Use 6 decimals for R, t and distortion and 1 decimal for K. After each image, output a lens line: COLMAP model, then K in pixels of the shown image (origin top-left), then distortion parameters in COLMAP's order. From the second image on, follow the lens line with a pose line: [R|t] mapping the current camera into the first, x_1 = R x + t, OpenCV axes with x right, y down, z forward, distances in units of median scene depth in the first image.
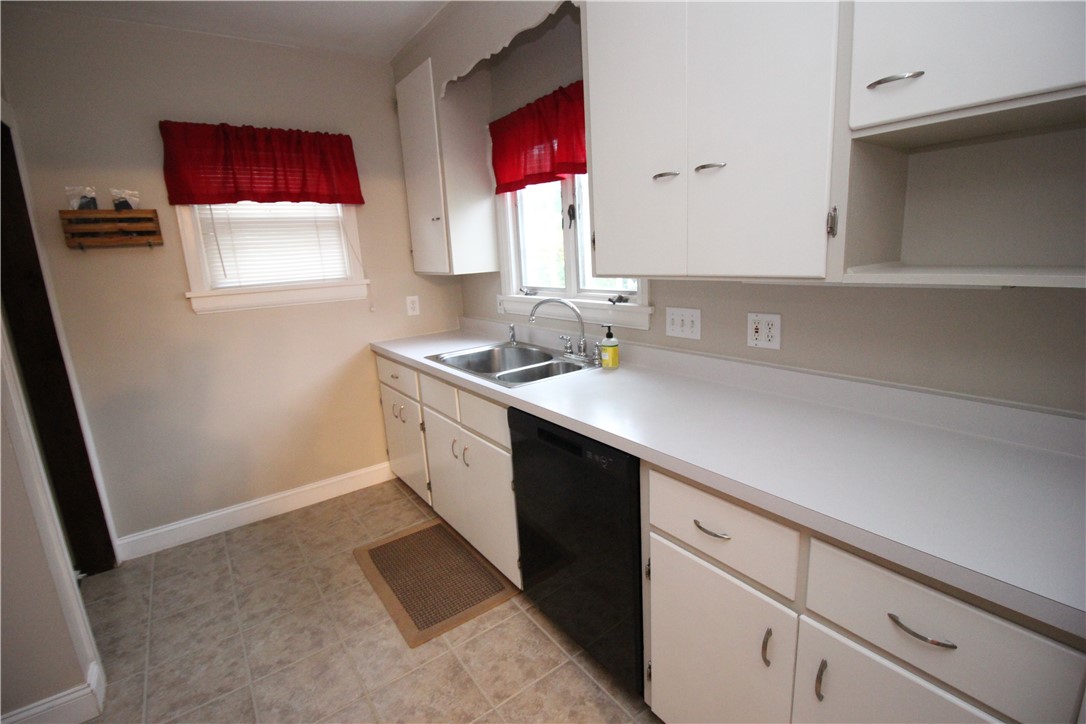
lens RADIAL K [[502.3, 0, 545.3], [0, 502.3, 355.8], [0, 0, 1]] dist [-0.004526, -0.009238]
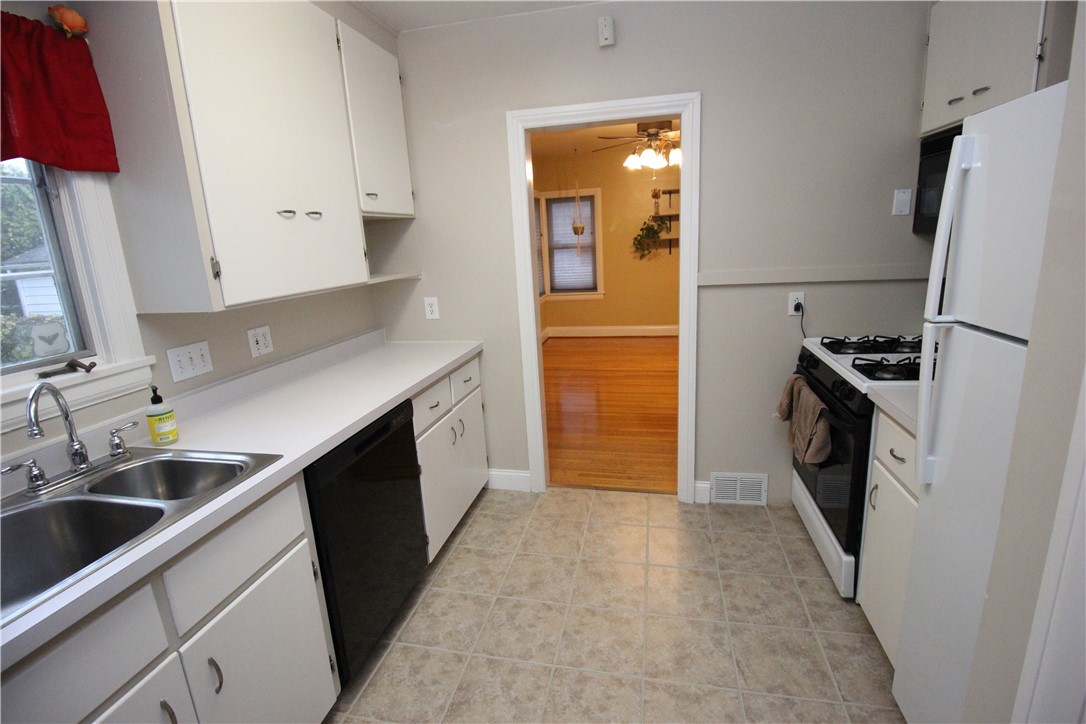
lens RADIAL K [[502.3, 0, 542.2], [0, 502.3, 355.0], [0, 0, 1]] dist [-0.004526, -0.009238]
pose [[-0.660343, -0.082850, 0.746380, -0.668076], [0.241231, 0.917819, 0.315303, -0.166822], [-0.711164, 0.388258, -0.586089, 0.850459]]
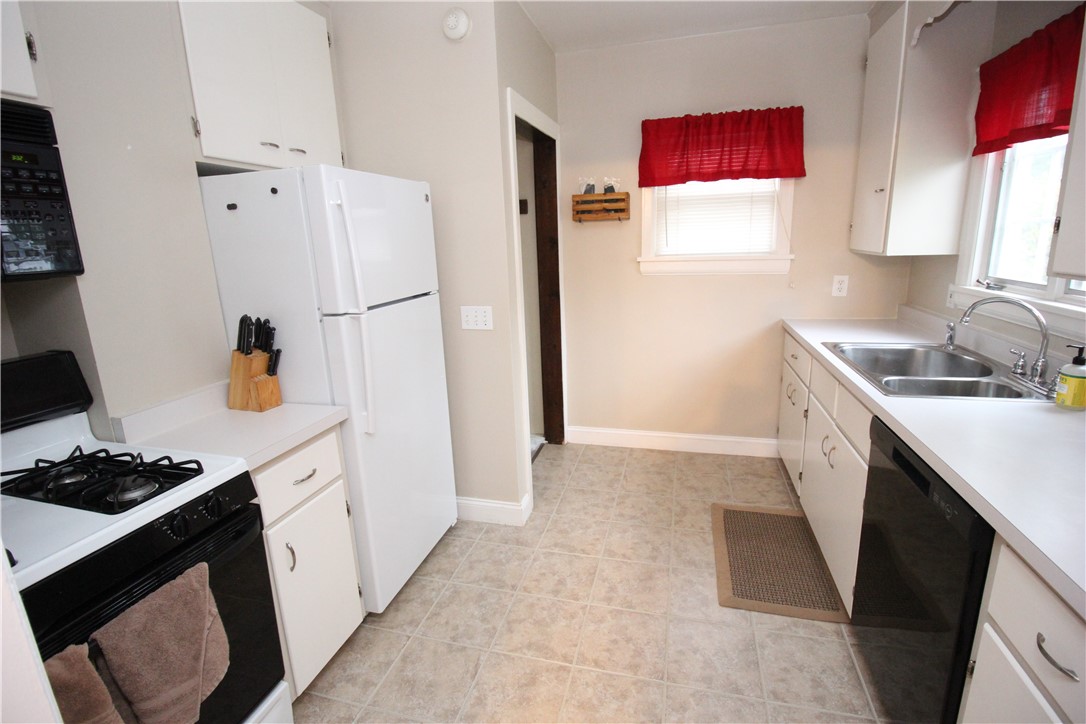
lens RADIAL K [[502.3, 0, 544.3], [0, 502.3, 353.8], [0, 0, 1]] dist [-0.004526, -0.009238]
pose [[0.627555, 0.205418, -0.750985, 0.147374], [-0.159279, 0.978039, 0.134425, -0.020739], [0.762106, 0.035257, 0.646492, 0.000728]]
